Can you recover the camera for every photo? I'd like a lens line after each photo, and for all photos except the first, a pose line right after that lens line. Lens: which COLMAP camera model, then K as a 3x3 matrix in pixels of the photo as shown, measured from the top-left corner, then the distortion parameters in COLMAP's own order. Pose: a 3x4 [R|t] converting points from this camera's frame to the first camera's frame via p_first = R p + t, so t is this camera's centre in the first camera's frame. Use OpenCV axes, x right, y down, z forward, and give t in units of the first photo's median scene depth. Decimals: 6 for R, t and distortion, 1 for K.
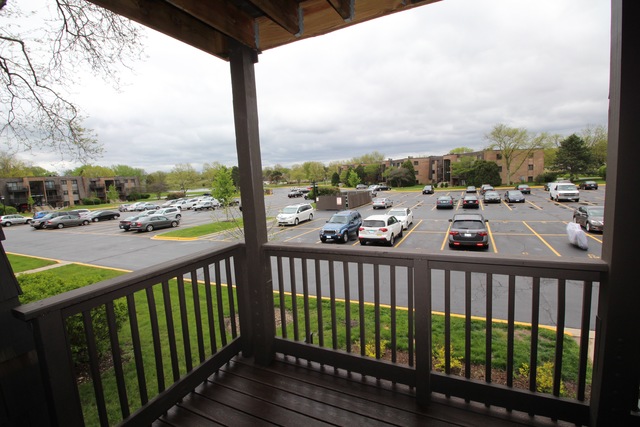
lens RADIAL K [[298.6, 0, 318.7], [0, 298.6, 211.6], [0, 0, 1]] dist [-0.015149, -0.007693]
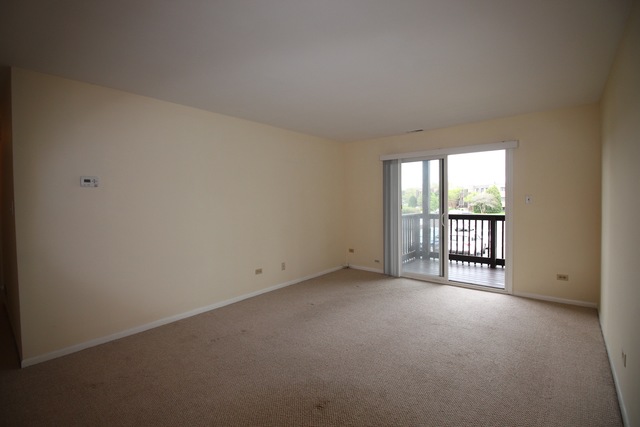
lens RADIAL K [[298.6, 0, 324.8], [0, 298.6, 211.6], [0, 0, 1]] dist [-0.015149, -0.007693]
pose [[0.973631, 0.046792, -0.223279, -0.029475], [-0.062905, 0.995861, -0.065606, 0.019799], [0.219285, 0.077921, 0.972544, -0.105522]]
